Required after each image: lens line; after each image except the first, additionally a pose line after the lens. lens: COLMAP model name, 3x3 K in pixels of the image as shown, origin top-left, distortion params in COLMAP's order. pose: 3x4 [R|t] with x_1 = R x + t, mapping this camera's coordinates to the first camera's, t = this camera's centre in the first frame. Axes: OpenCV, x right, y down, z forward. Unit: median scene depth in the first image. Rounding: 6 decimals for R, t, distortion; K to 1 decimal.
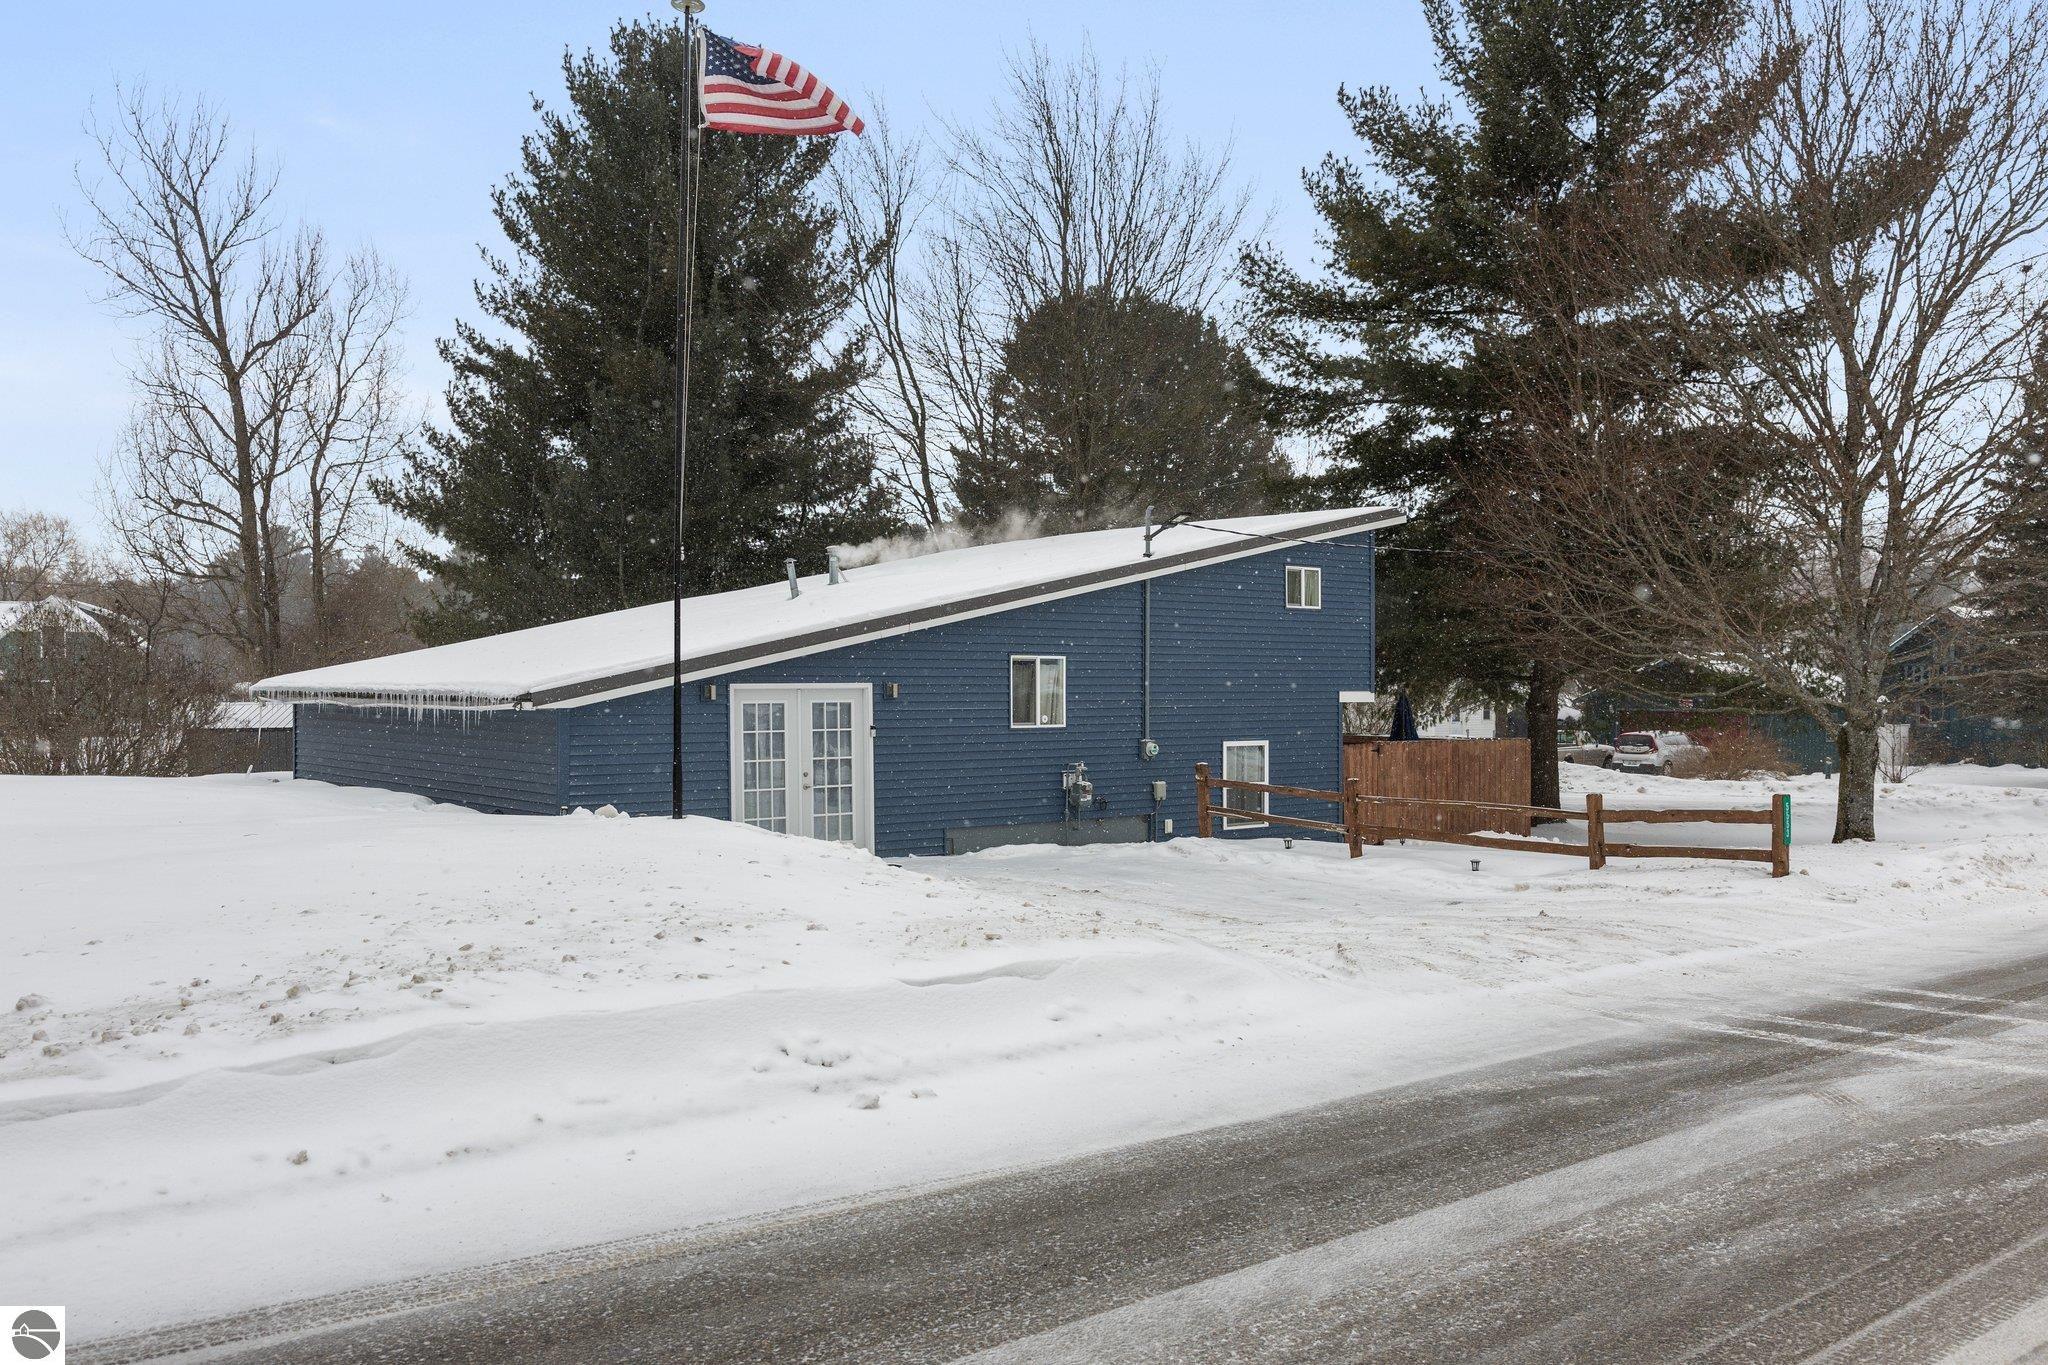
lens RADIAL K [[1718.2, 0, 1029.7], [0, 1718.2, 681.1], [0, 0, 1]] dist [-0.009624, 0.000480]
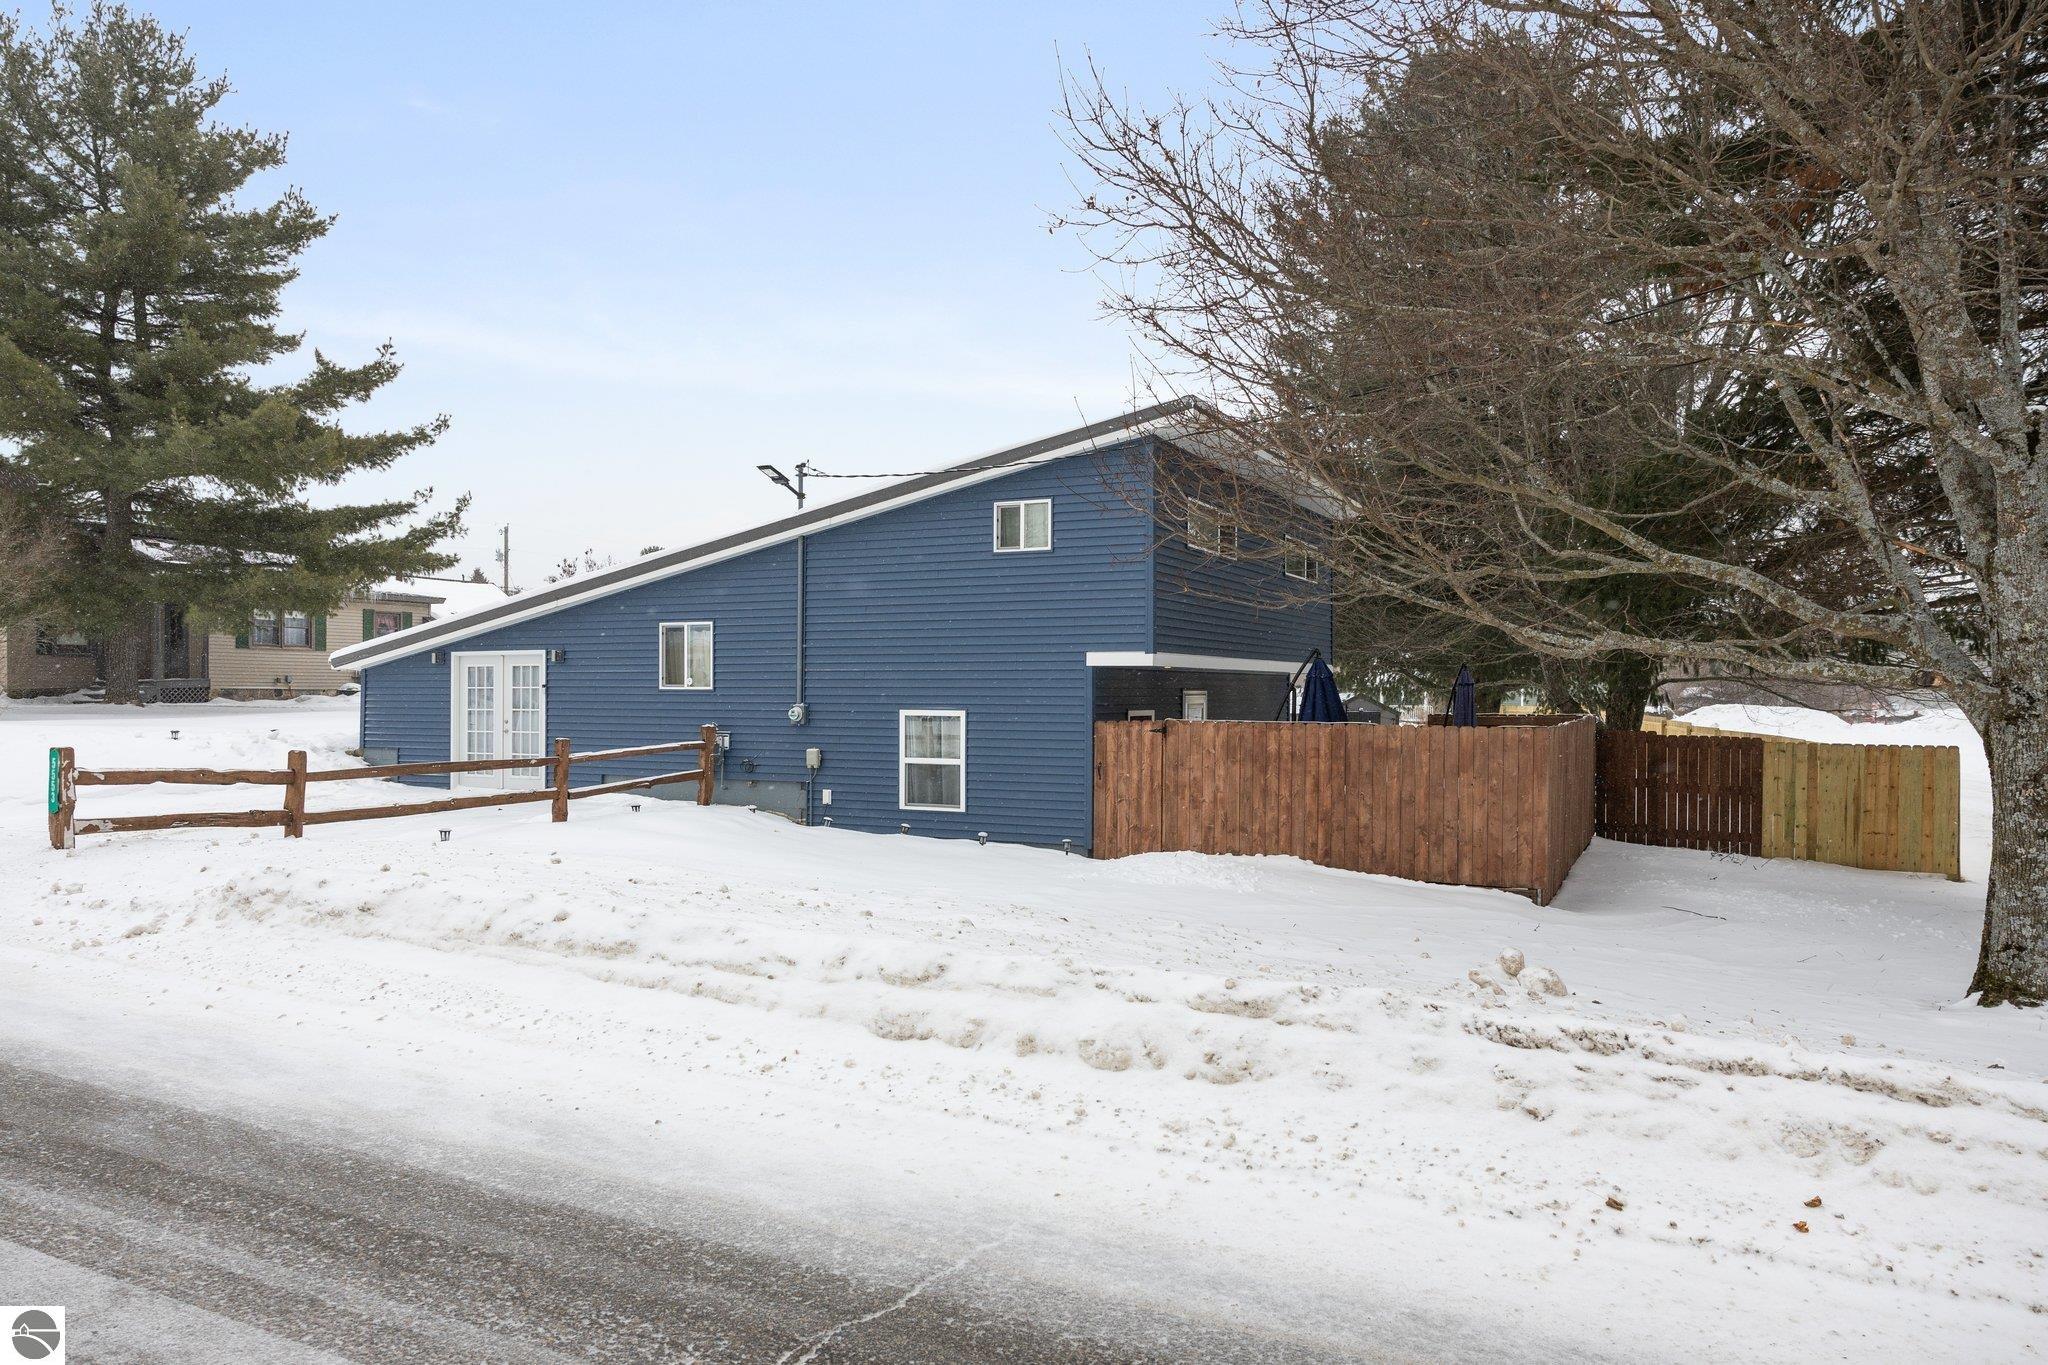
lens RADIAL K [[1411.7, 0, 1008.5], [0, 1411.7, 692.5], [0, 0, 1]] dist [-0.040217, -0.001919]
pose [[0.392191, 0.001776, -0.919882, 0.941792], [-0.000886, 0.999998, 0.001553, 0.029081], [0.919883, 0.000206, 0.392192, 0.890873]]
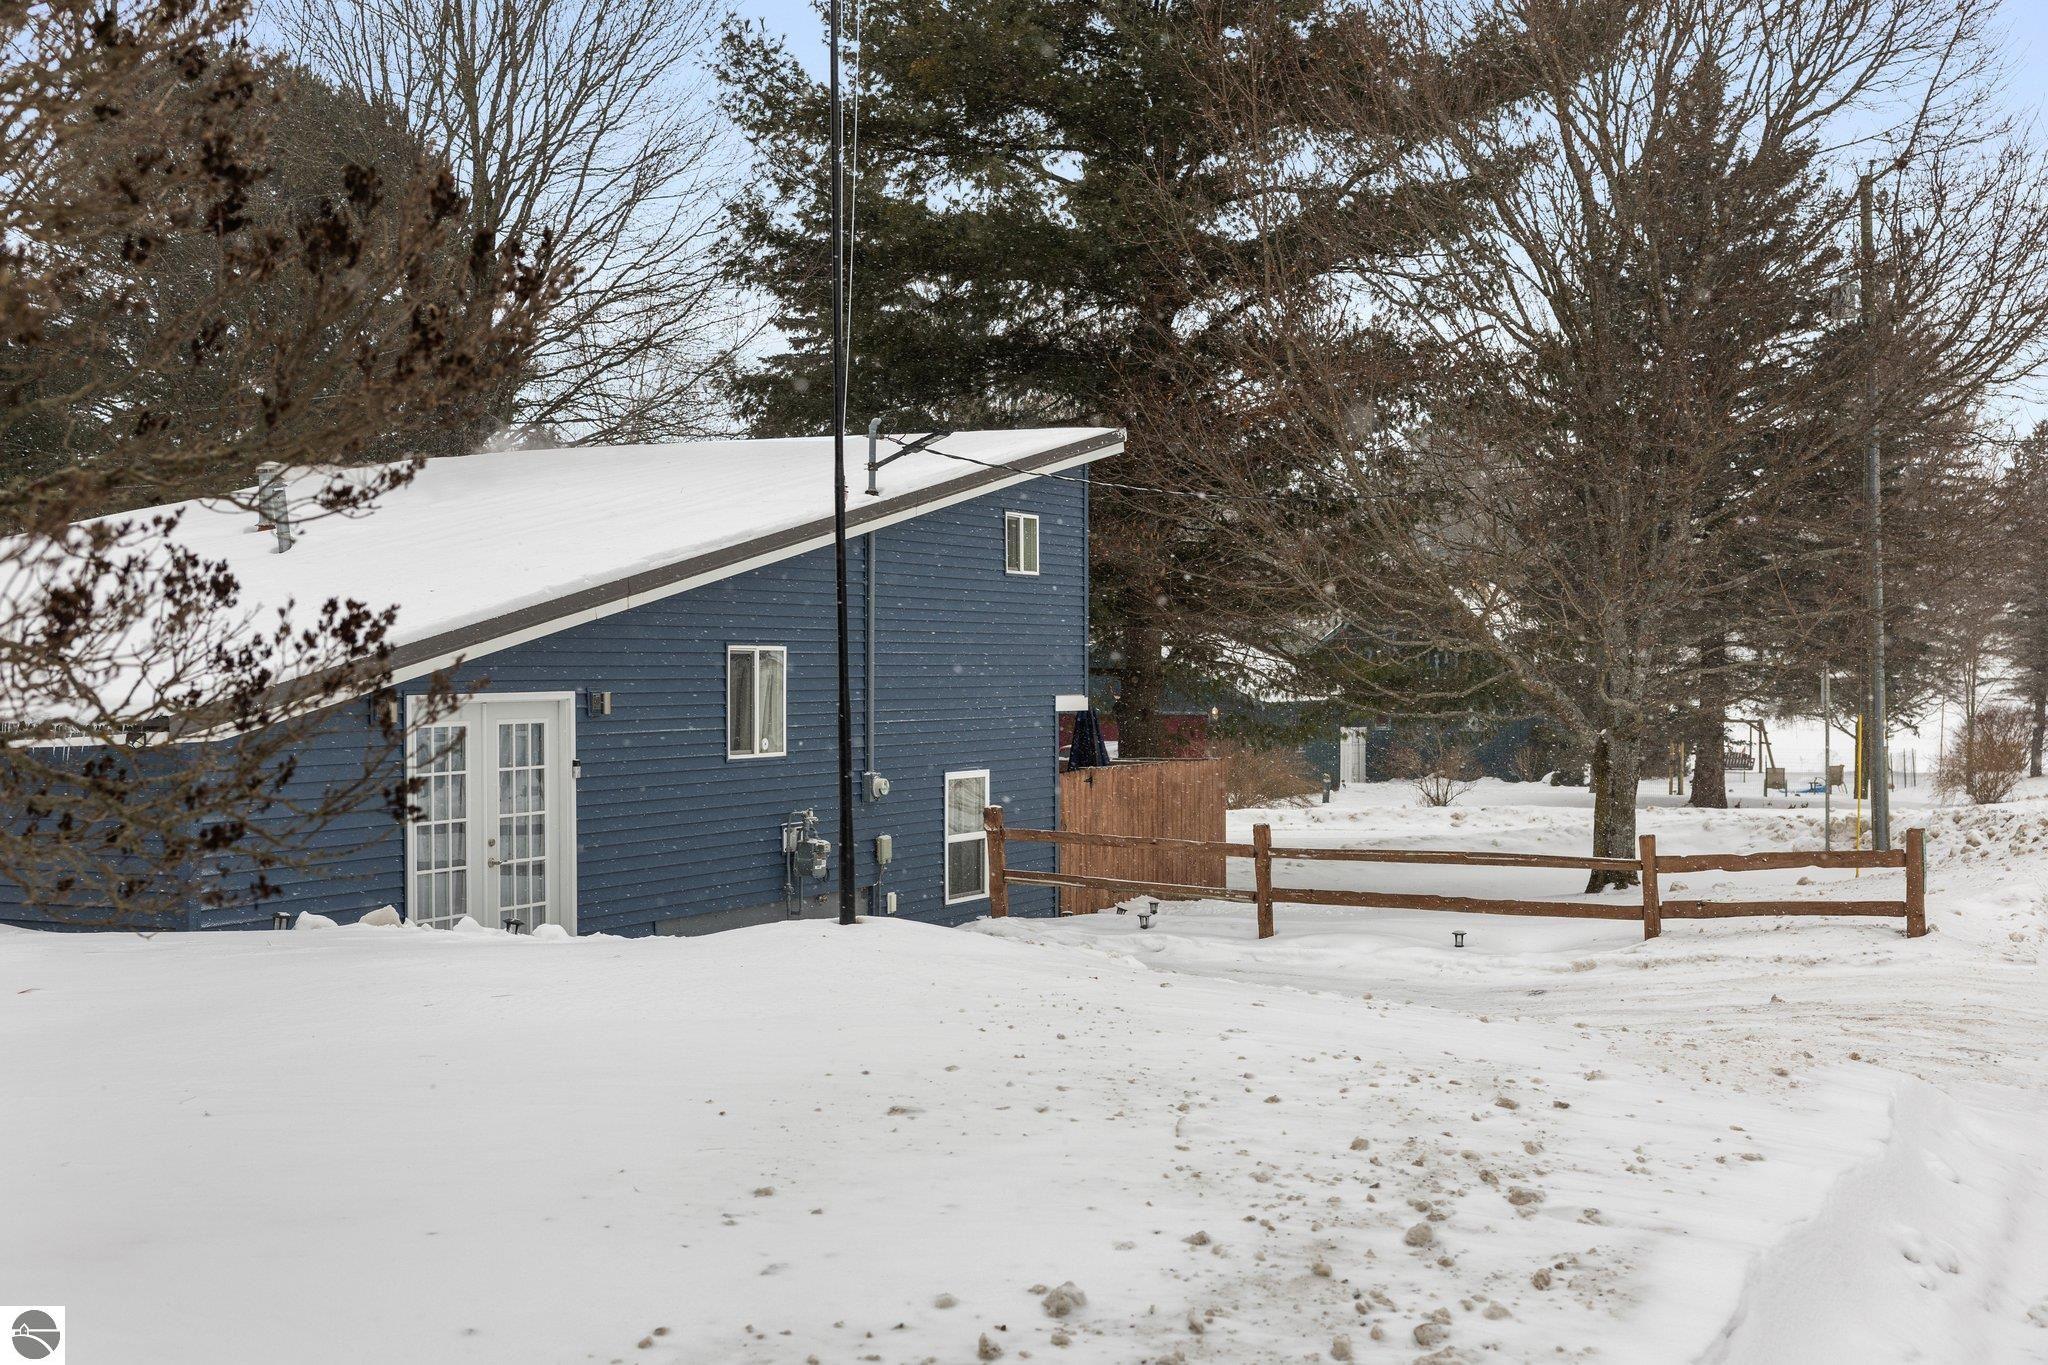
lens RADIAL K [[2574.2, 0, 1019.1], [0, 2574.2, 680.6], [0, 0, 1]] dist [0.032772, 0.000000]
pose [[0.909412, -0.005868, 0.415854, -0.324803], [0.004455, 0.999981, 0.004368, -0.005969], [-0.415872, -0.002120, 0.909421, 0.087384]]
